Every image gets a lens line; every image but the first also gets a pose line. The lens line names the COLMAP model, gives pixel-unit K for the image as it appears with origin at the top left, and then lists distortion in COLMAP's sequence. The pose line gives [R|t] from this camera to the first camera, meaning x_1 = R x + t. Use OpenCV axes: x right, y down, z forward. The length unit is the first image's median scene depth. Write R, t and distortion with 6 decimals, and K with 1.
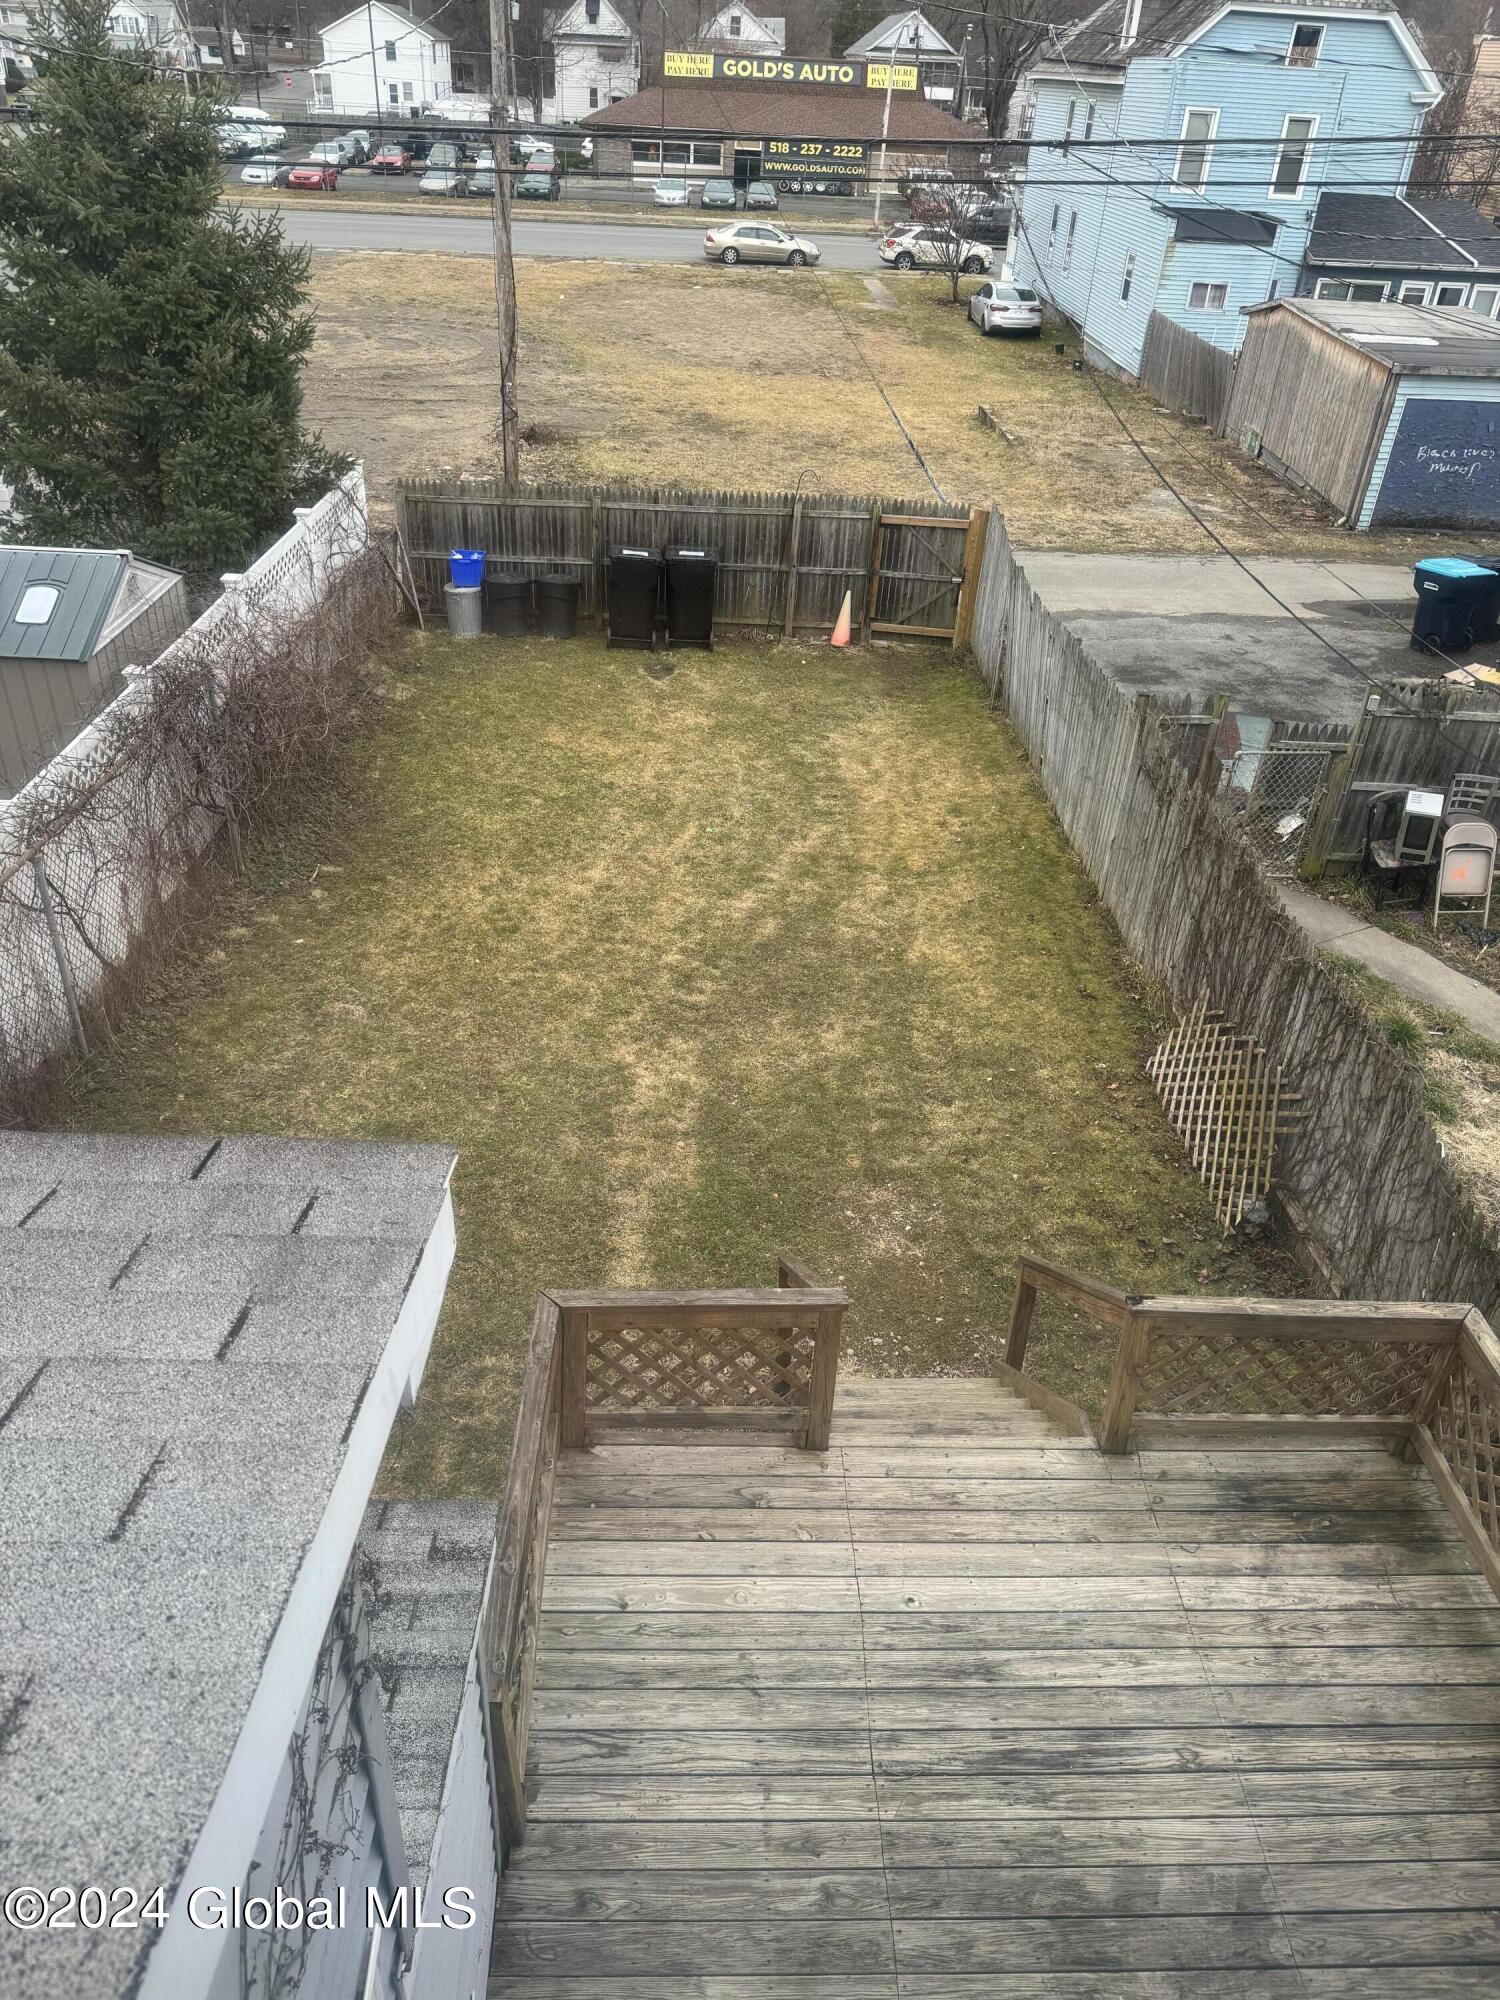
lens RADIAL K [[1413.3, 0, 750.0], [0, 1413.3, 1000.0], [0, 0, 1]] dist [0.041571, -0.044372]
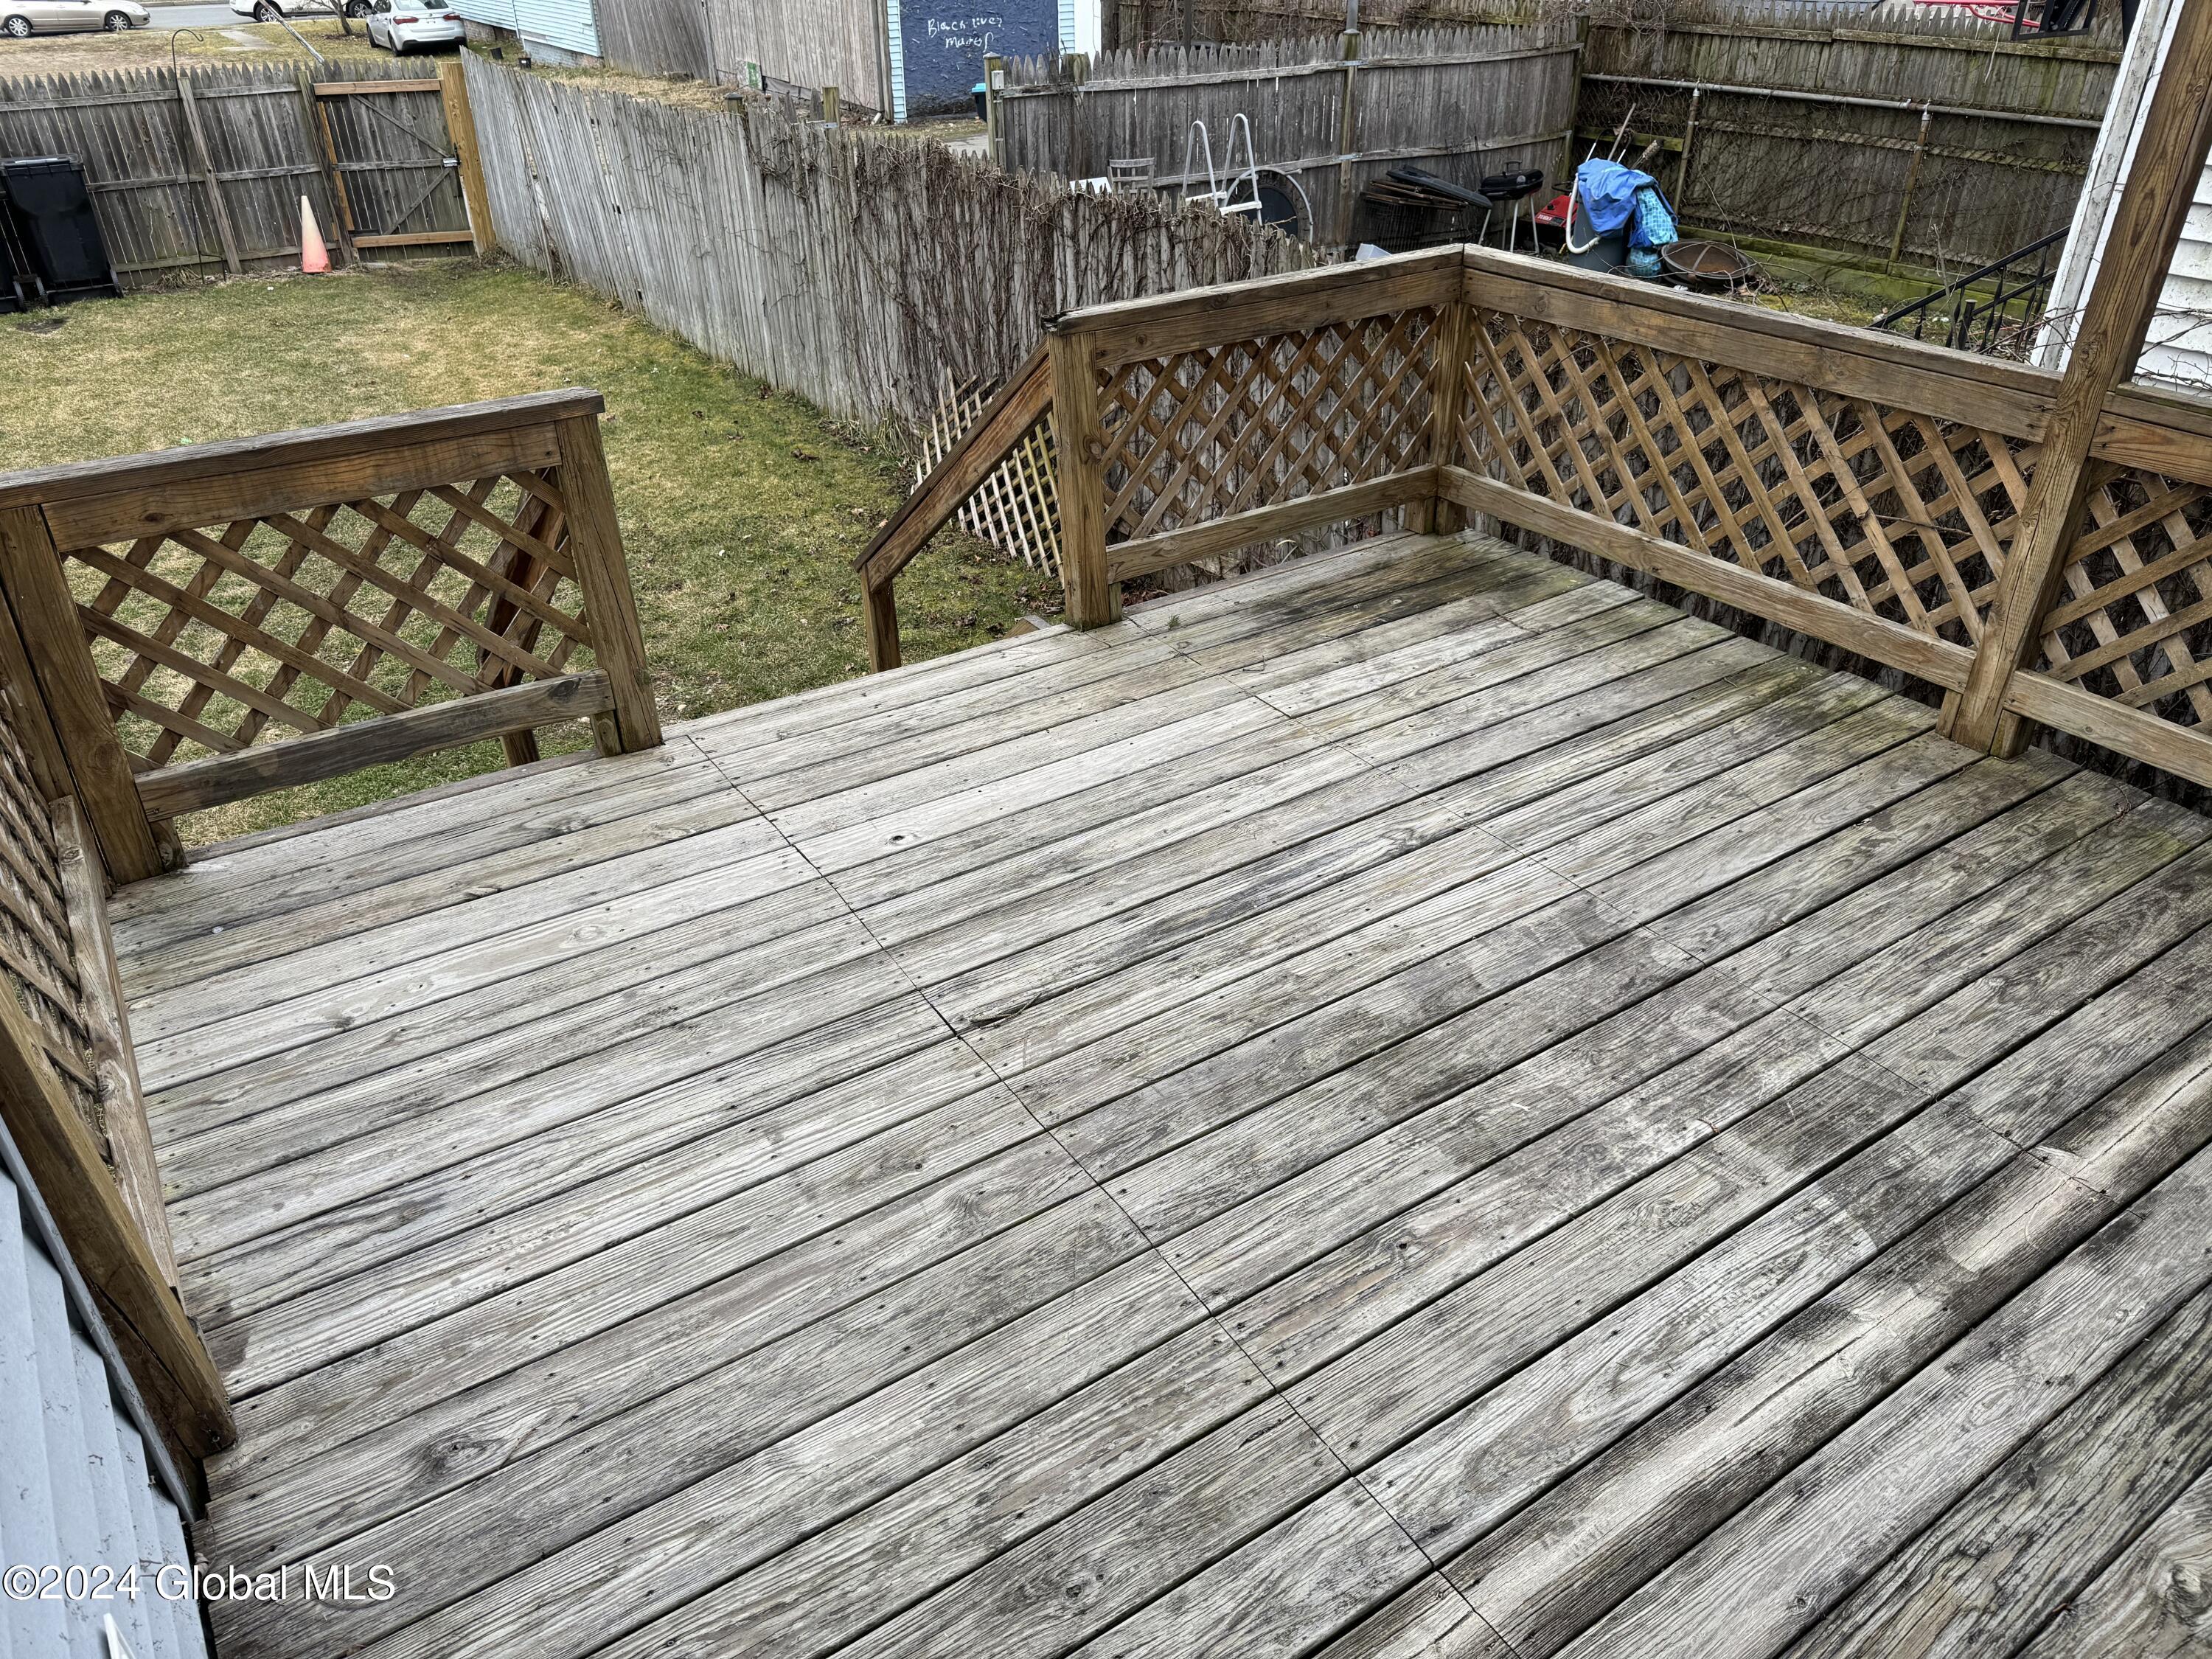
lens RADIAL K [[1532.5, 0, 1106.0], [0, 1532.5, 829.5], [0, 0, 1]] dist [0.092117, -0.085994]
pose [[0.850061, -0.318000, 0.419848, -0.068505], [0.338157, 0.940678, 0.027825, 0.419833], [-0.403790, 0.118321, 0.907168, 0.407988]]
